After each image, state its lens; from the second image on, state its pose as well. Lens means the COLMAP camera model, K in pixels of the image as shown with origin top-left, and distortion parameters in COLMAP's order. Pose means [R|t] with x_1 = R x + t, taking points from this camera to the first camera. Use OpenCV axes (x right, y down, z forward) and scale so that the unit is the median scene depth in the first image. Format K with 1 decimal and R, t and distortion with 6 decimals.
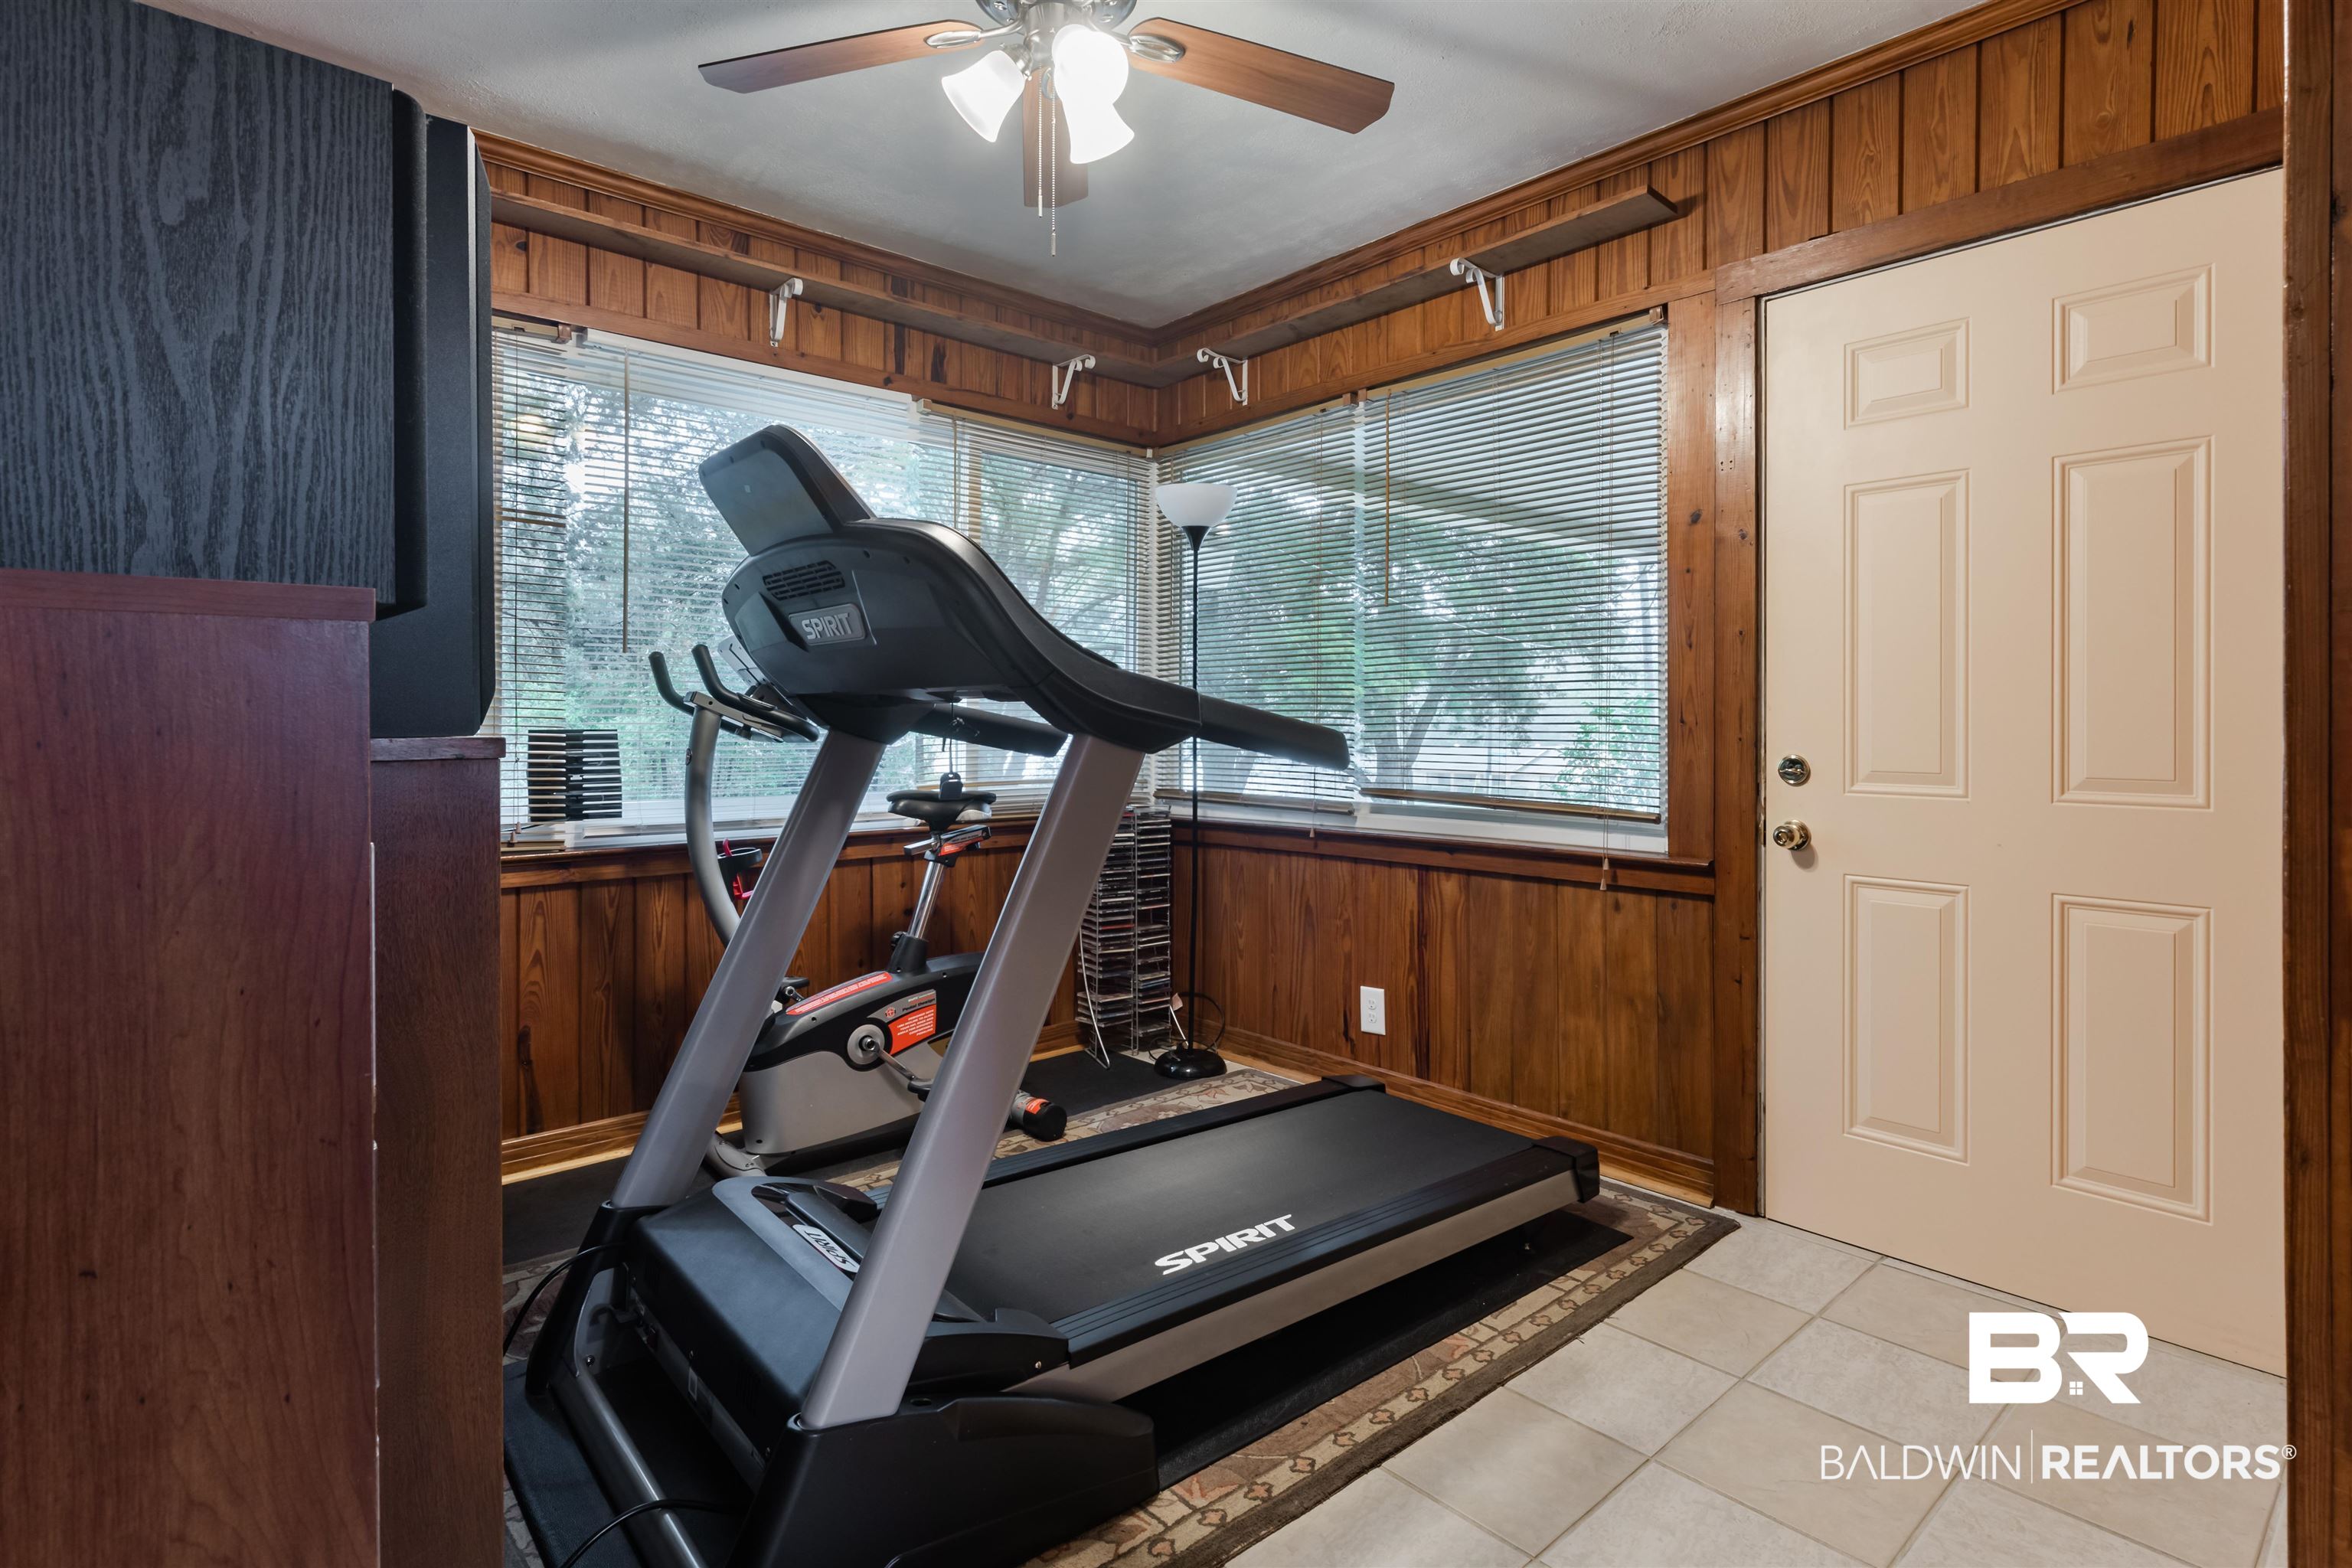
lens RADIAL K [[1164.5, 0, 1181.9], [0, 1164.5, 727.7], [0, 0, 1]] dist [-0.001600, 0.000291]
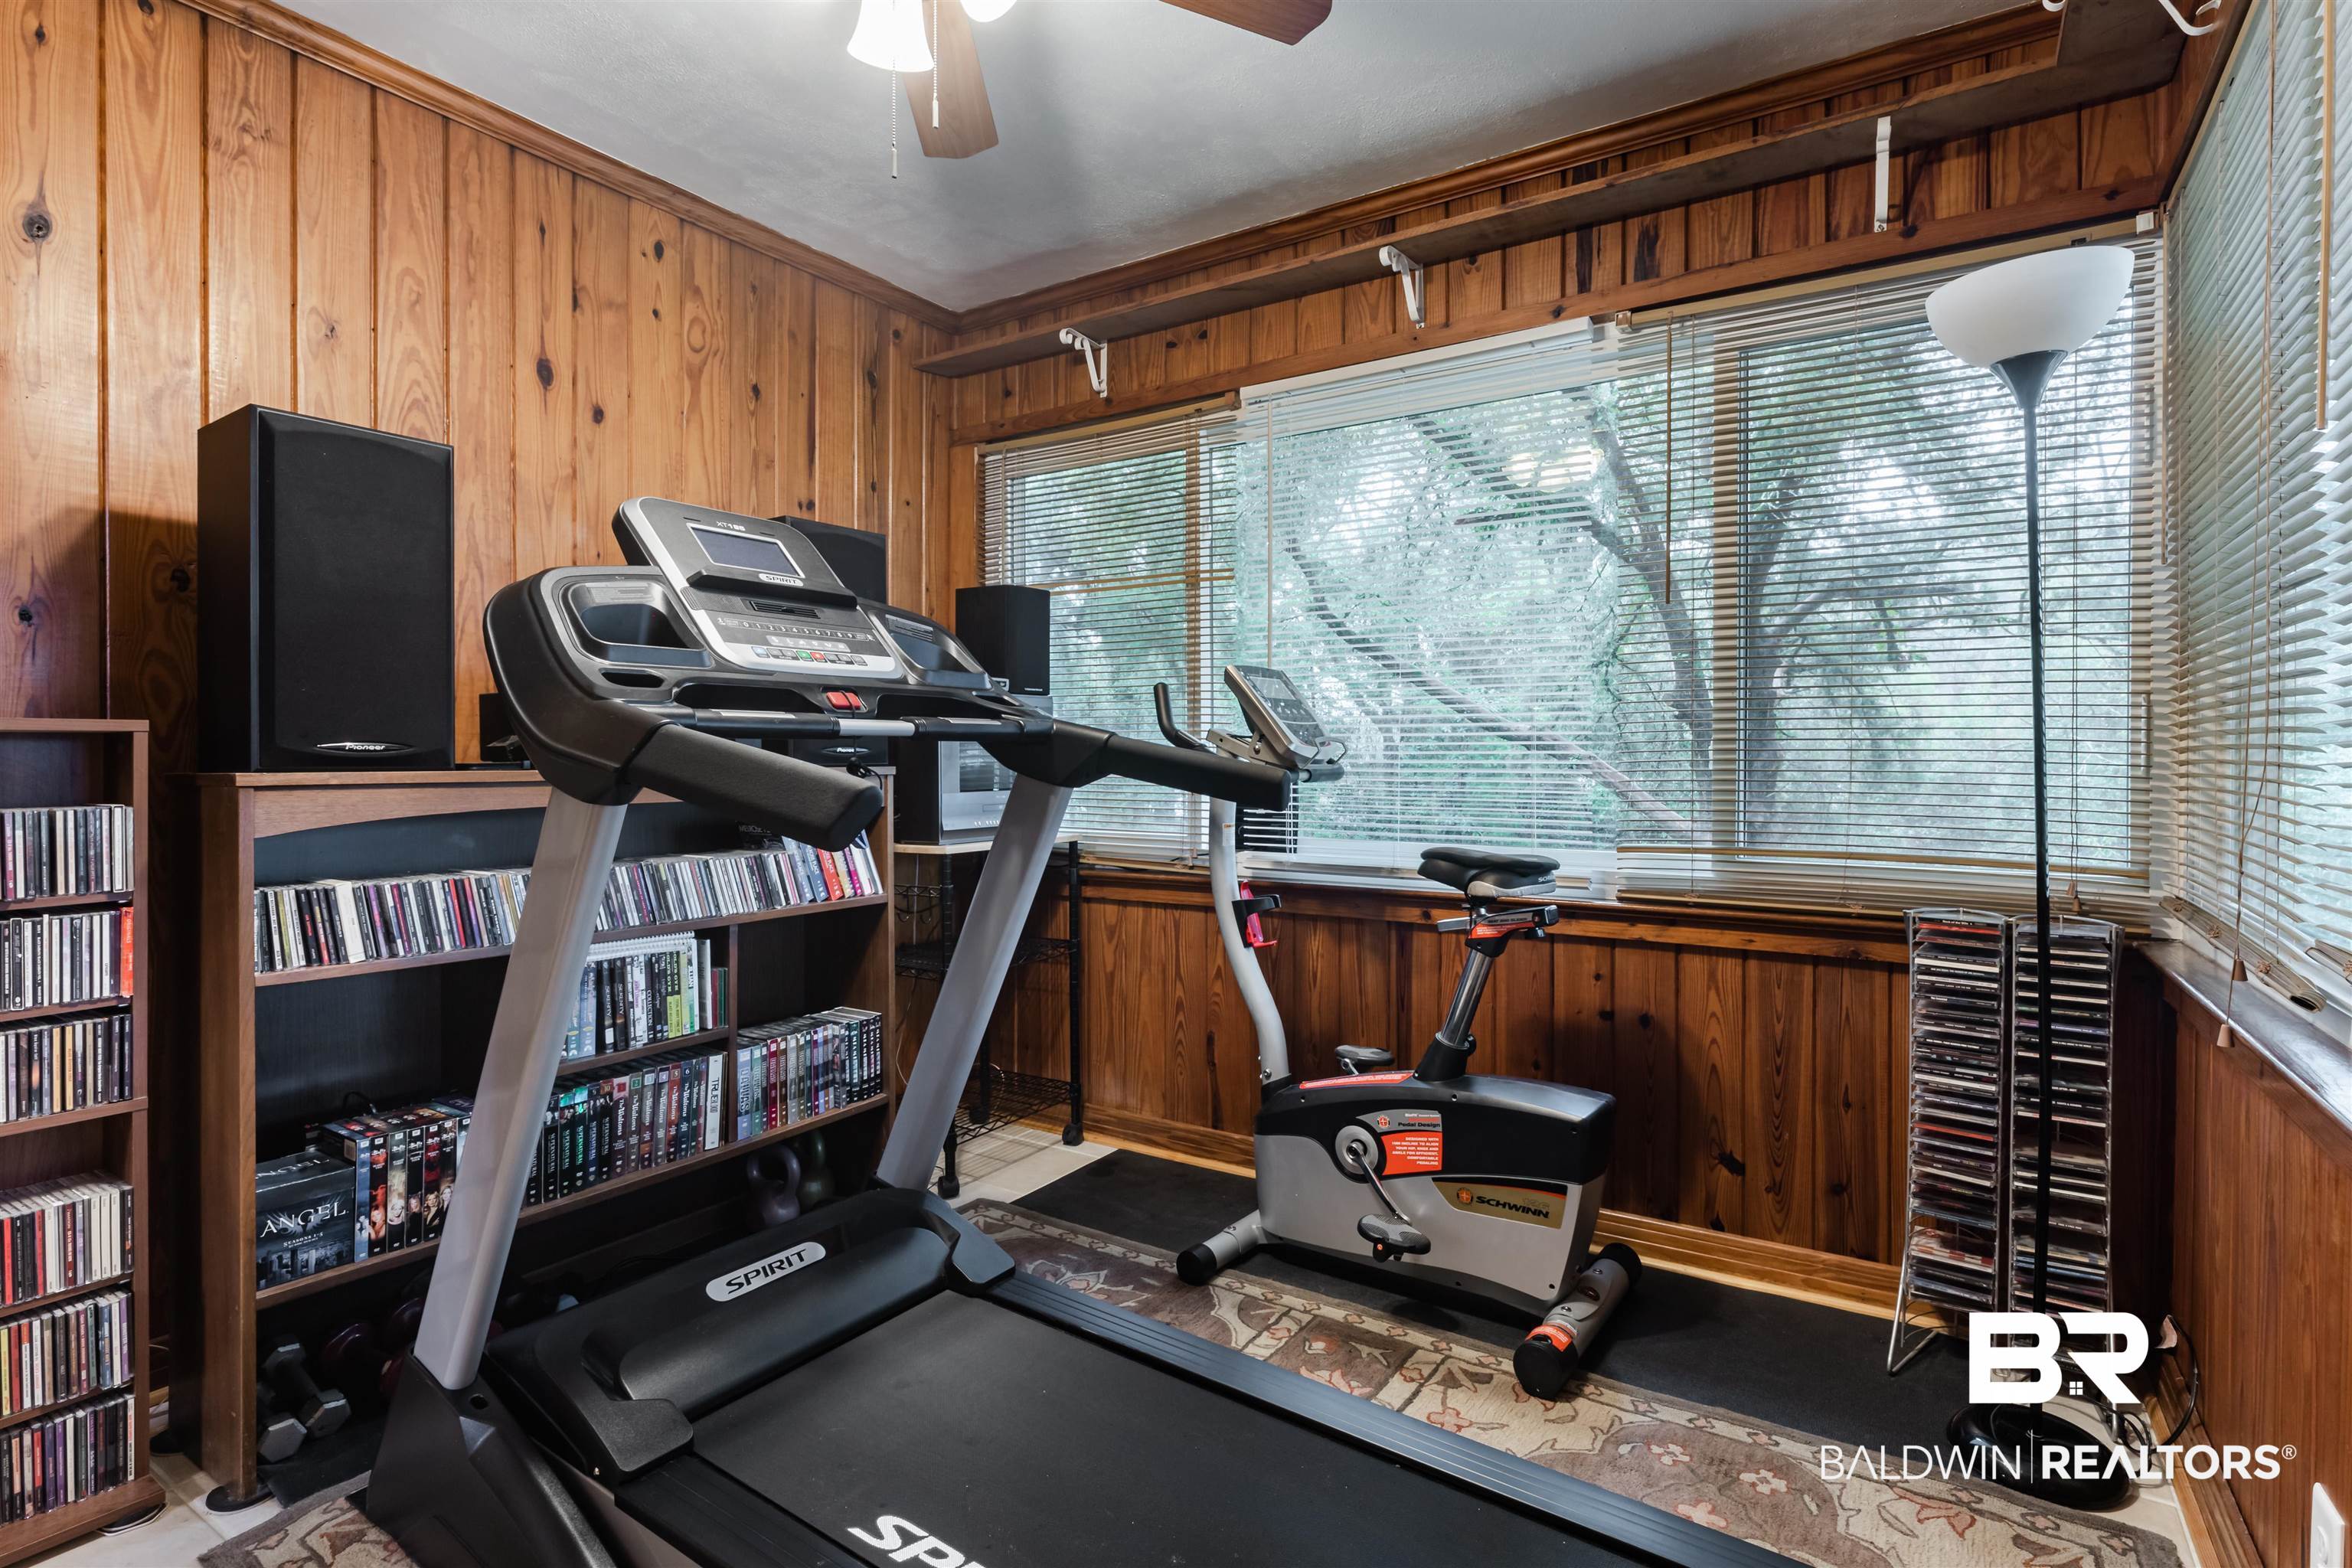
lens RADIAL K [[1135.0, 0, 1183.9], [0, 1135.0, 768.6], [0, 0, 1]] dist [-0.001338, -0.000129]
pose [[0.273881, 0.007674, -0.961733, 0.451240], [-0.002162, 0.999971, 0.007364, -0.003954], [0.961761, 0.000062, 0.273890, 0.638541]]
